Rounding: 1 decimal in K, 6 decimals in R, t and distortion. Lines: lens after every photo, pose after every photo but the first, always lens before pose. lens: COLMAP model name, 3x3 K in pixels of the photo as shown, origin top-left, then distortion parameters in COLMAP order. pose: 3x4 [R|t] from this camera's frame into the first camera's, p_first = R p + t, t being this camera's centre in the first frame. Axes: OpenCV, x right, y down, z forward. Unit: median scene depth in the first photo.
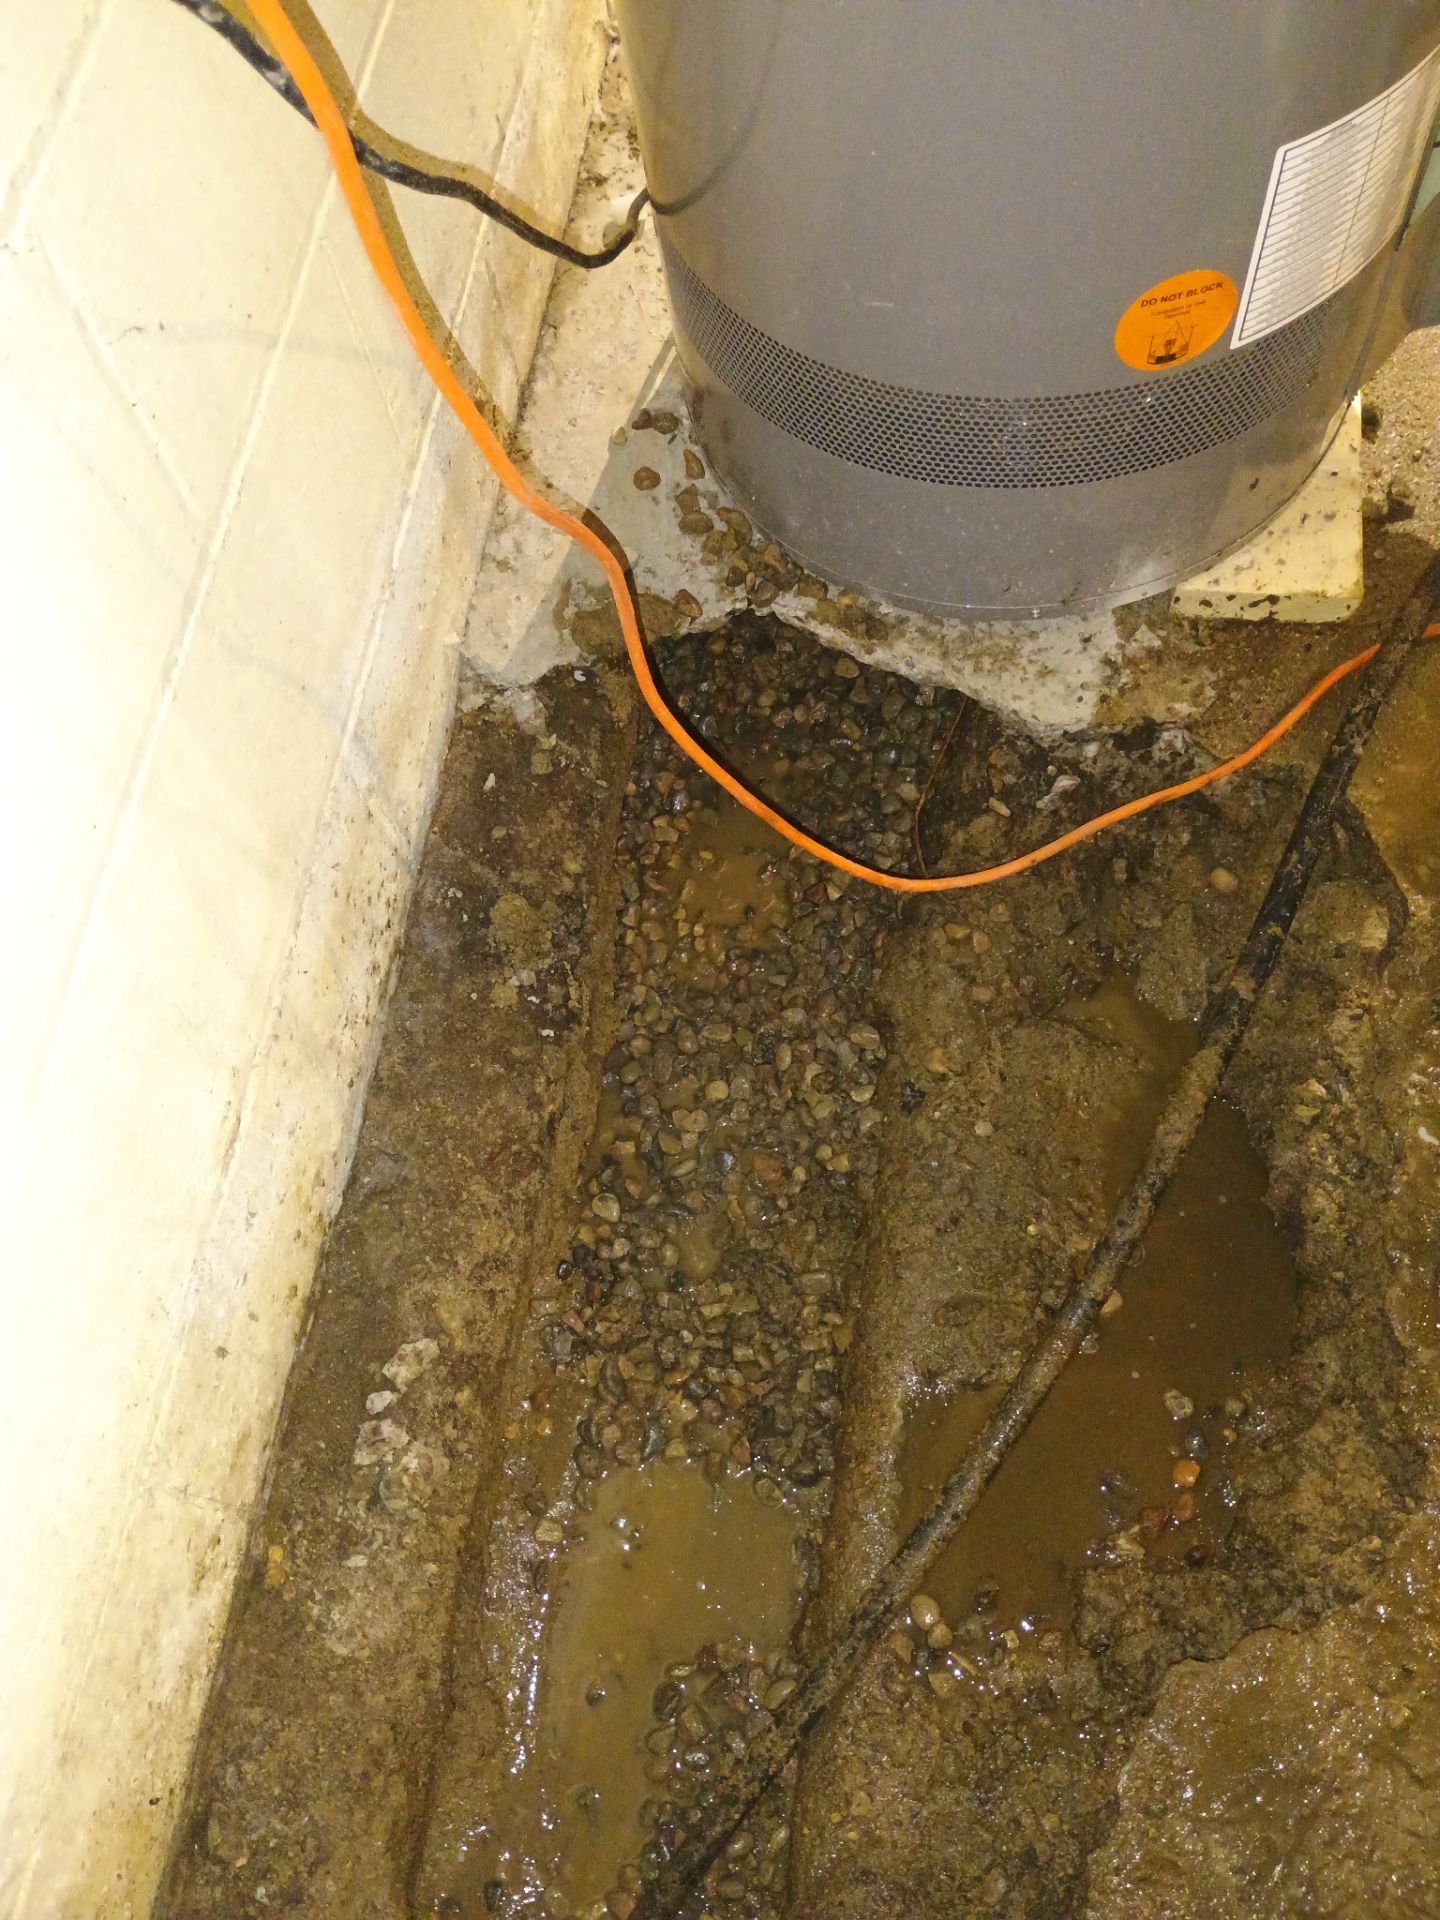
lens RADIAL K [[1669.5, 0, 724.9], [0, 1669.5, 951.2], [0, 0, 1]] dist [0.062085, -0.077454]
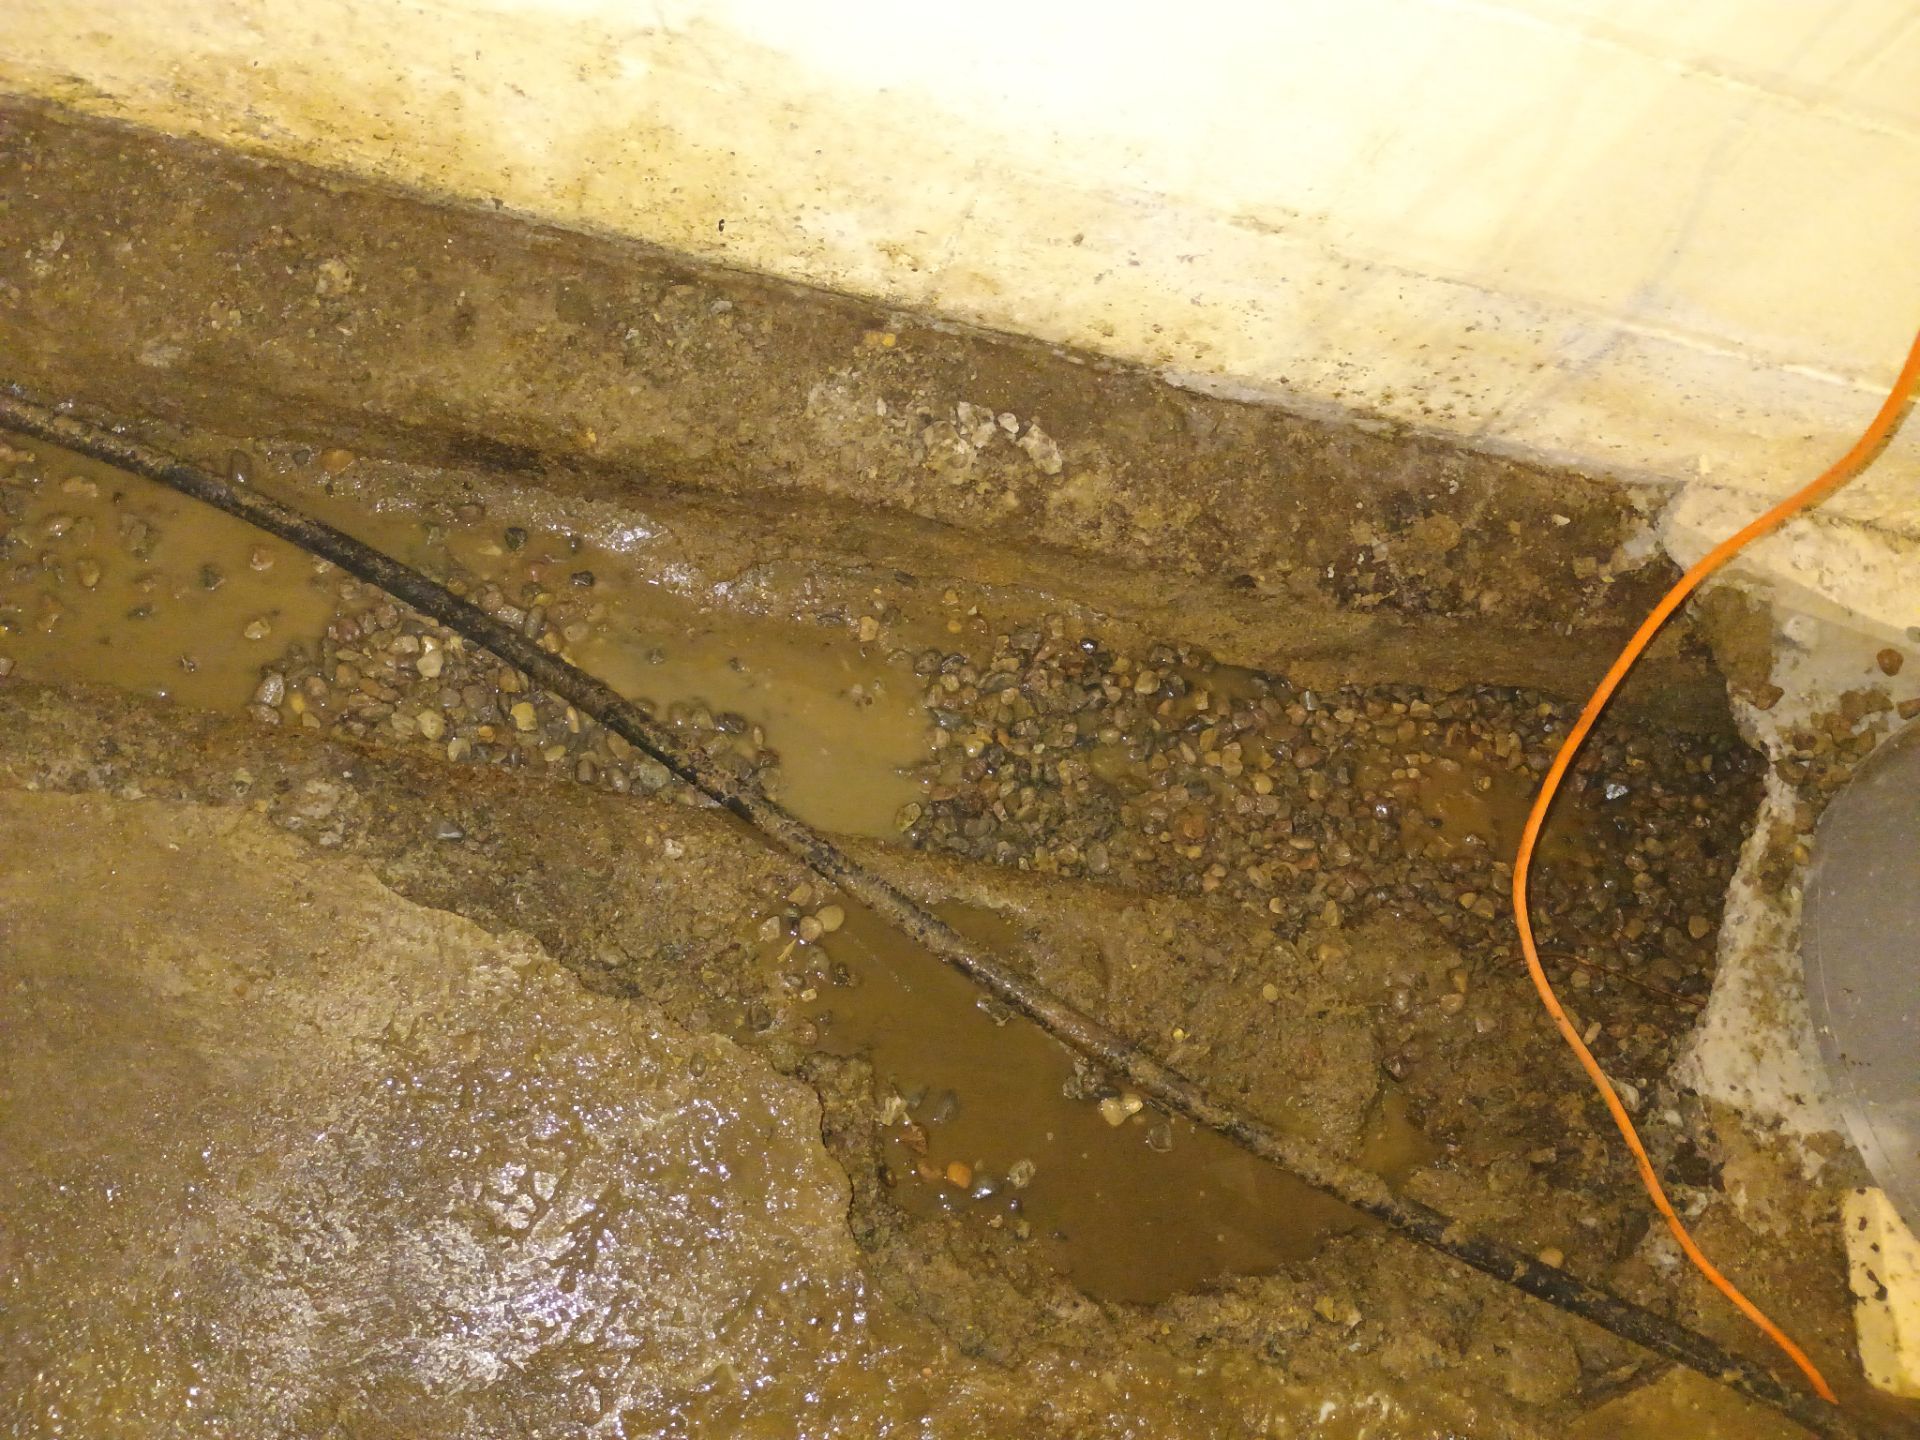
lens RADIAL K [[1669.5, 0, 950.2], [0, 1669.5, 699.6], [0, 0, 1]] dist [0.062085, -0.077454]
pose [[0.029101, 0.963451, -0.266301, 0.241557], [-0.986573, 0.070516, 0.147310, 0.131417], [0.160705, 0.258439, 0.952567, -0.041745]]
